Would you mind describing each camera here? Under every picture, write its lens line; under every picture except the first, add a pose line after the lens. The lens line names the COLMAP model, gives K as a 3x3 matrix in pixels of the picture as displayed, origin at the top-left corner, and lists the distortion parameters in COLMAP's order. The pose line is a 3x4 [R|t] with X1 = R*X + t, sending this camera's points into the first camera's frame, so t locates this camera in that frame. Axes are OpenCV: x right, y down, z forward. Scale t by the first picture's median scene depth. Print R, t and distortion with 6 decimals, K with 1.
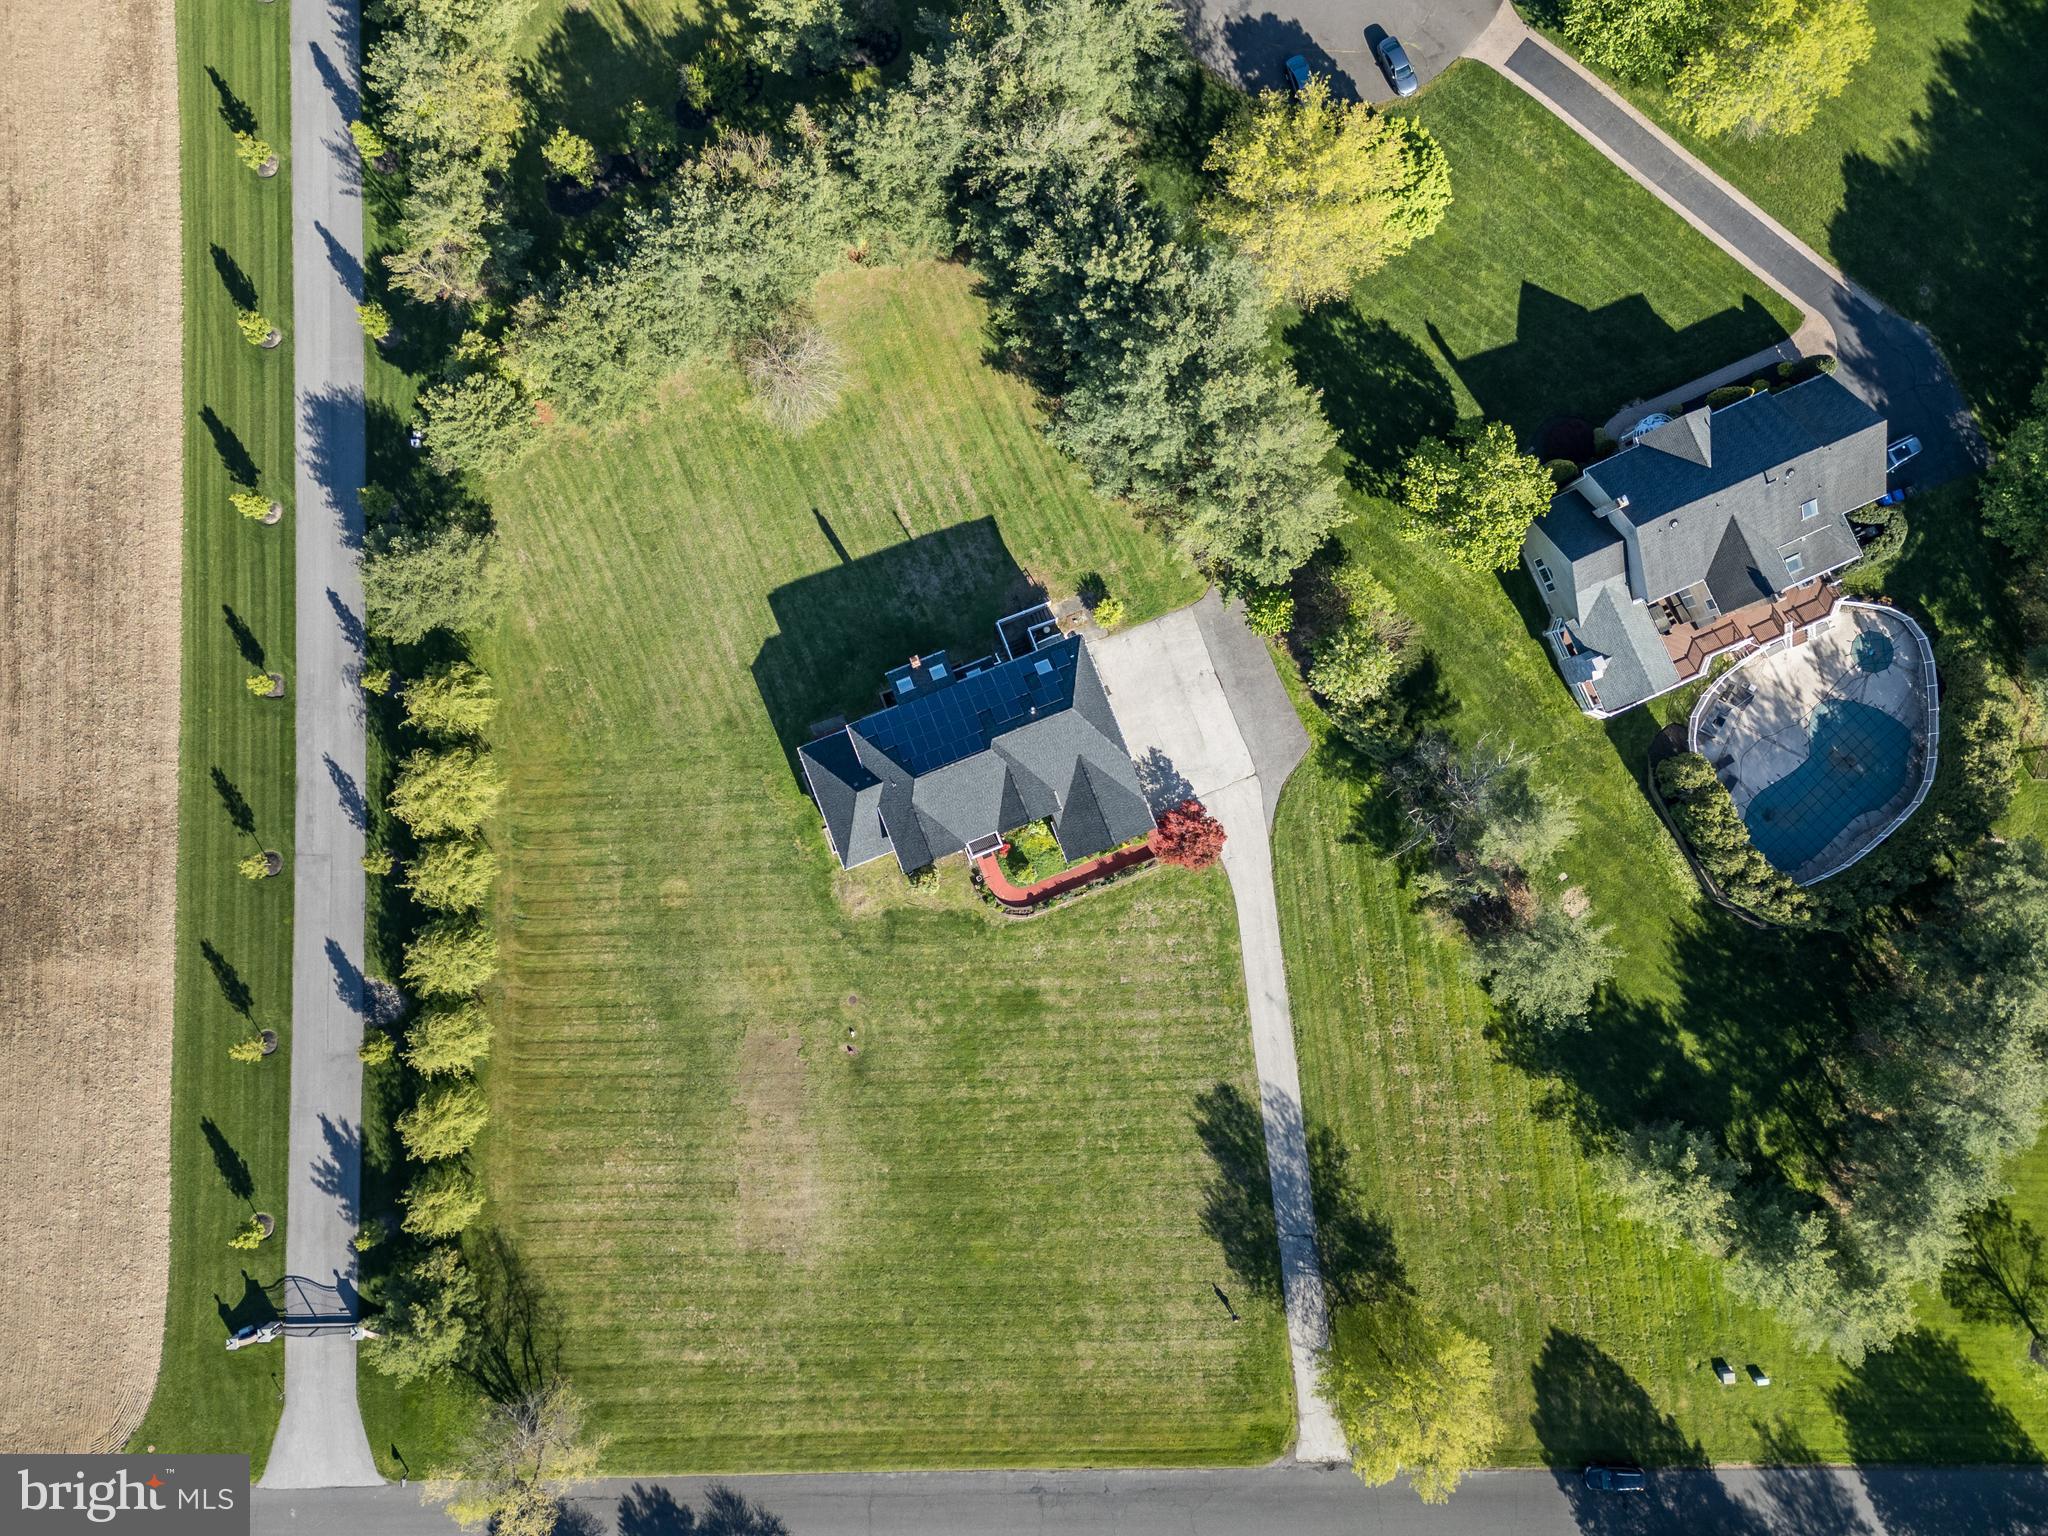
lens RADIAL K [[1523.5, 0, 1048.8], [0, 1523.5, 665.2], [0, 0, 1]] dist [0.072267, -0.067638]
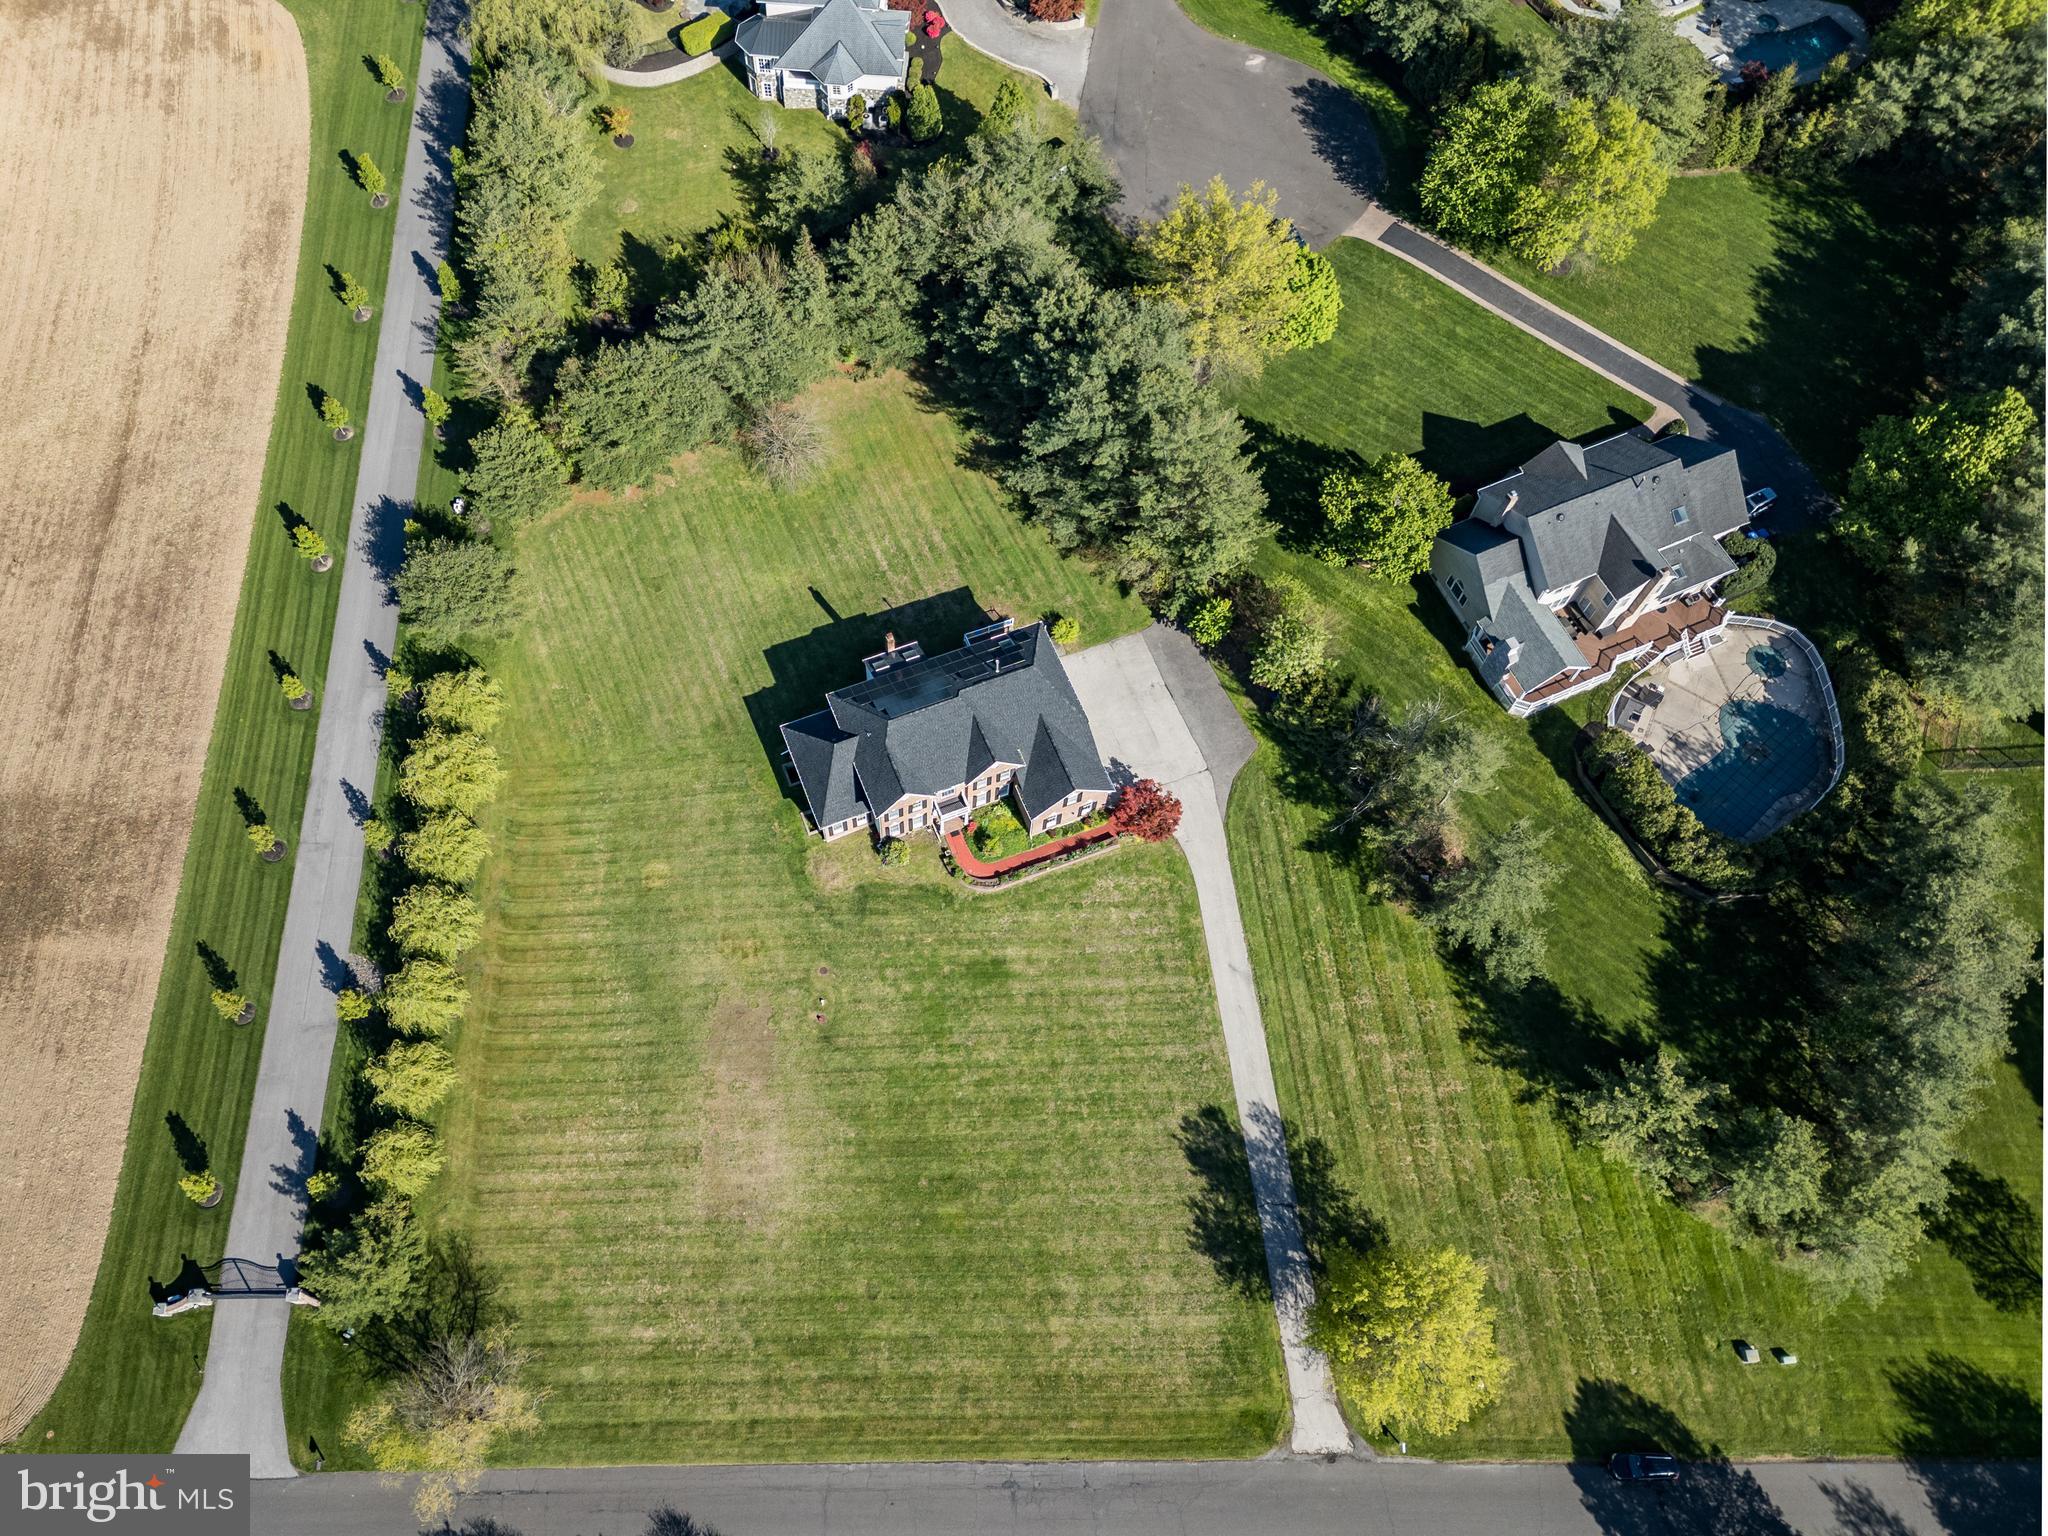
lens RADIAL K [[1500.4, 0, 1009.4], [0, 1500.4, 707.7], [0, 0, 1]] dist [0.068918, -0.059875]
pose [[0.999879, -0.014501, -0.005638, 0.003862], [0.011586, 0.935852, -0.352202, 0.409577], [0.010384, 0.352094, 0.935907, 0.001408]]
